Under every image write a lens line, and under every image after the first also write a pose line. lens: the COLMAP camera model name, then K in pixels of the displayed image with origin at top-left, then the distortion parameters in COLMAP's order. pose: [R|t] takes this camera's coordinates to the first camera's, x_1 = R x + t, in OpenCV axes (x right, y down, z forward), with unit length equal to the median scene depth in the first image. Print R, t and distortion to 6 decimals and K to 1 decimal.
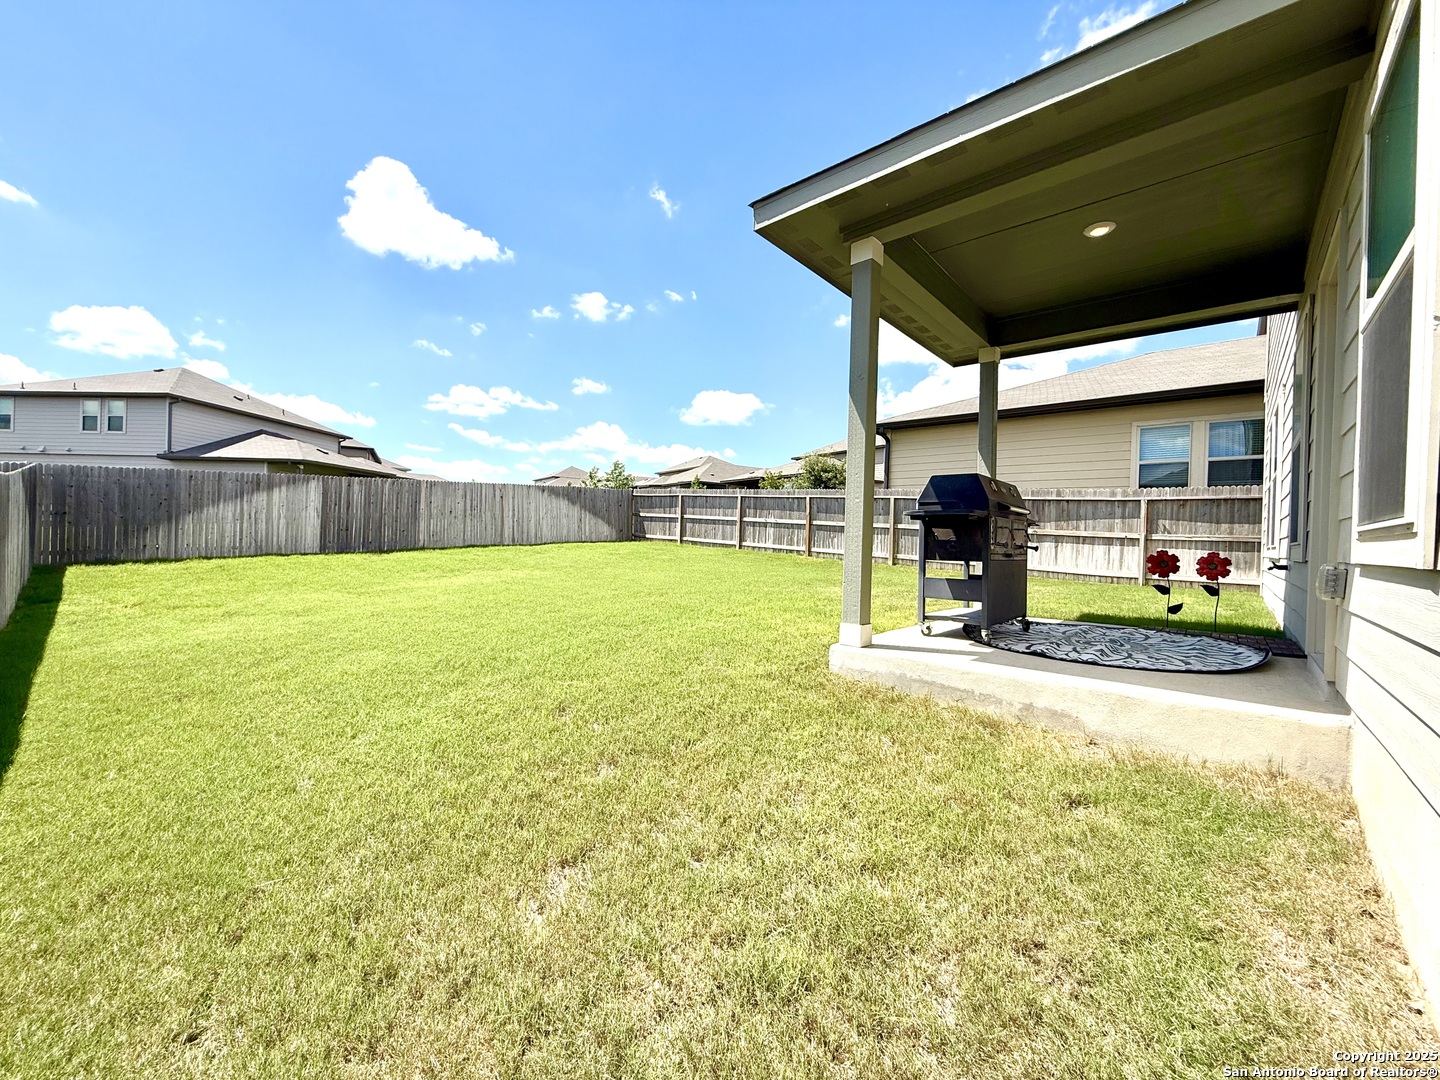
lens RADIAL K [[574.0, 0, 712.2], [0, 574.0, 539.6], [0, 0, 1]] dist [-0.000584, 0.000176]
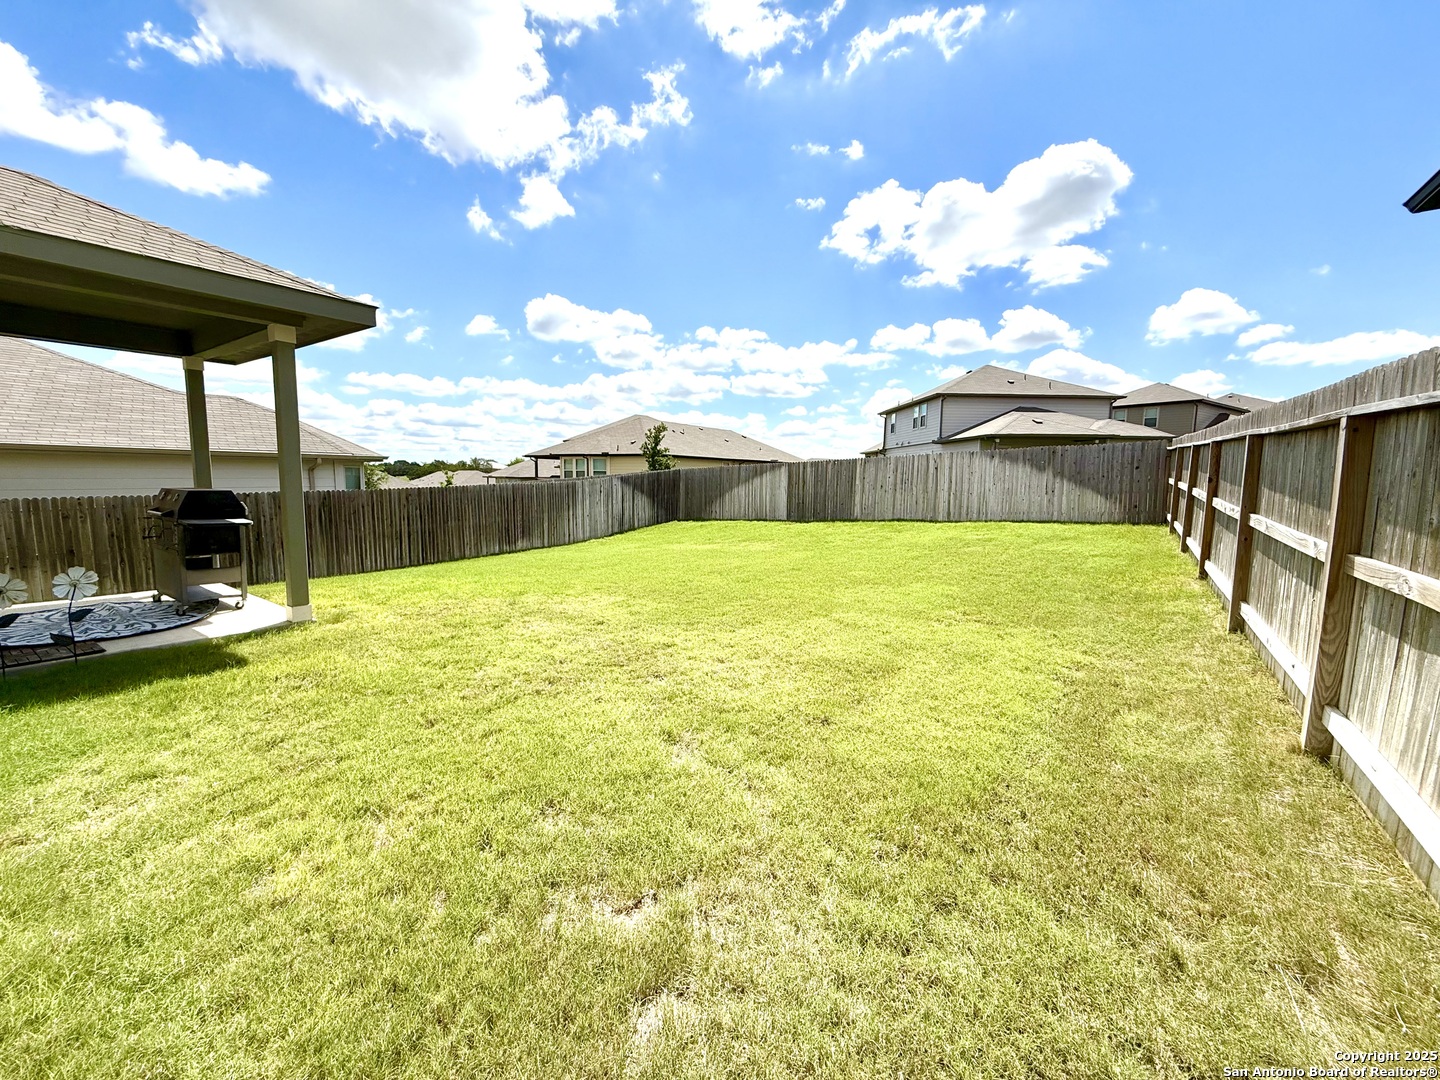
lens RADIAL K [[574.0, 0, 693.3], [0, 574.0, 542.6], [0, 0, 1]] dist [-0.000584, 0.000176]
pose [[0.107120, 0.082117, -0.990849, 0.523293], [-0.012911, 0.996614, 0.081199, -0.024912], [0.994162, 0.004095, 0.107818, 0.511917]]
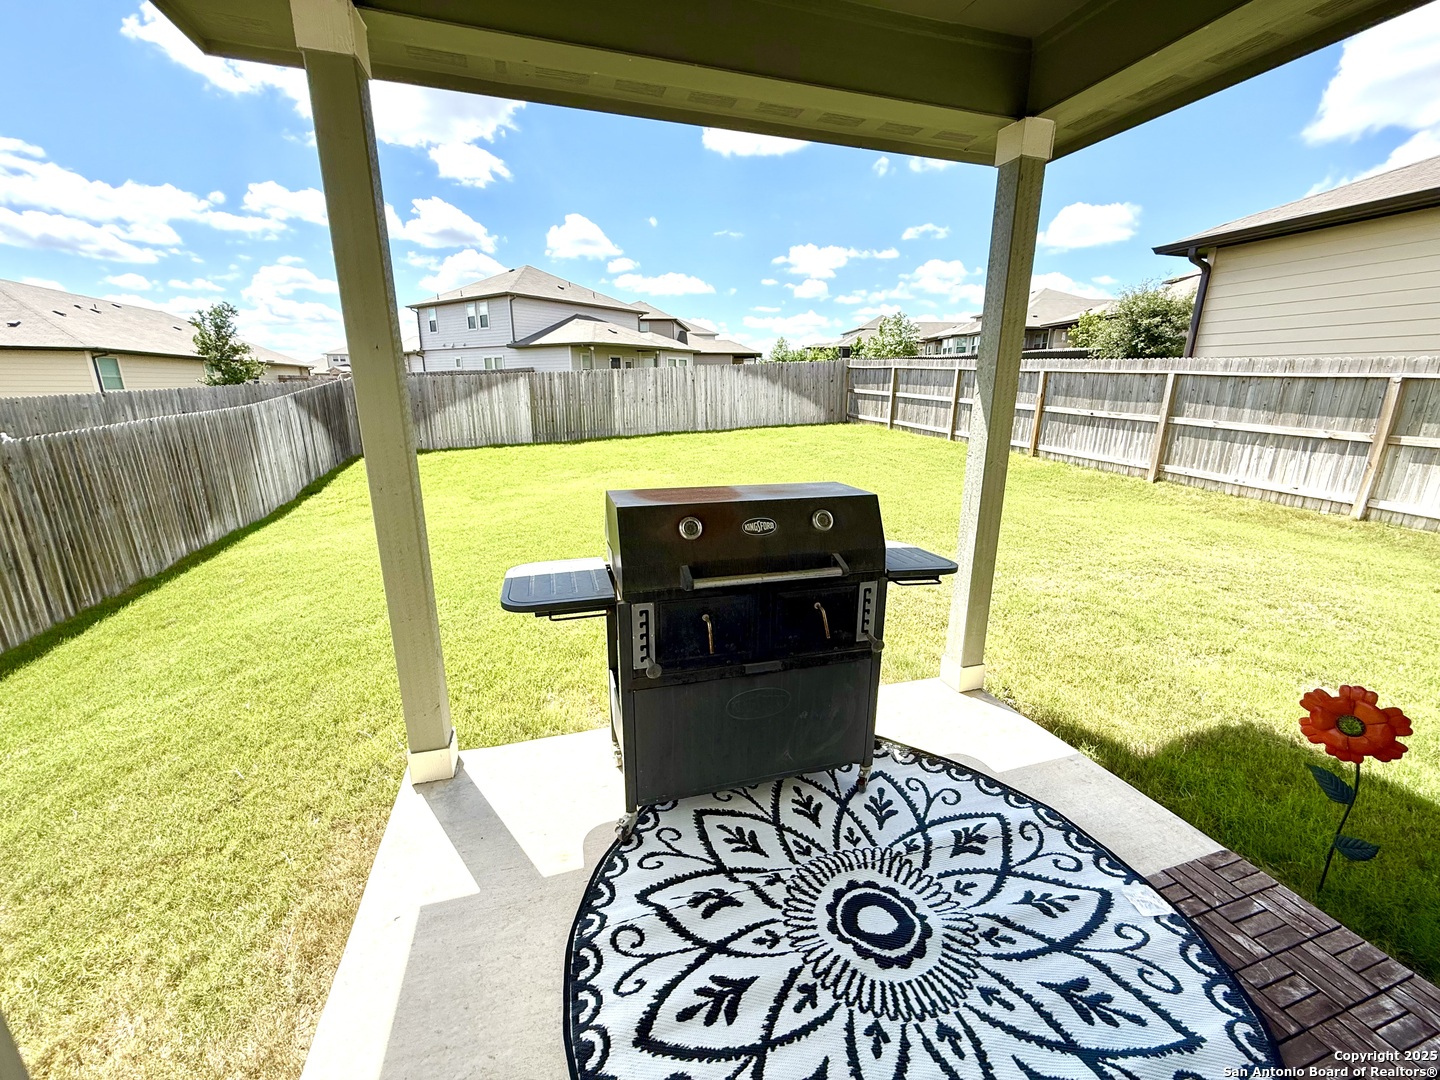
lens RADIAL K [[574.0, 0, 712.0], [0, 574.0, 538.7], [0, 0, 1]] dist [-0.000584, 0.000176]
pose [[0.855431, 0.107662, -0.506603, 0.181563], [0.020017, 0.970552, 0.240058, -0.047261], [0.517529, -0.215494, 0.828086, 0.156261]]
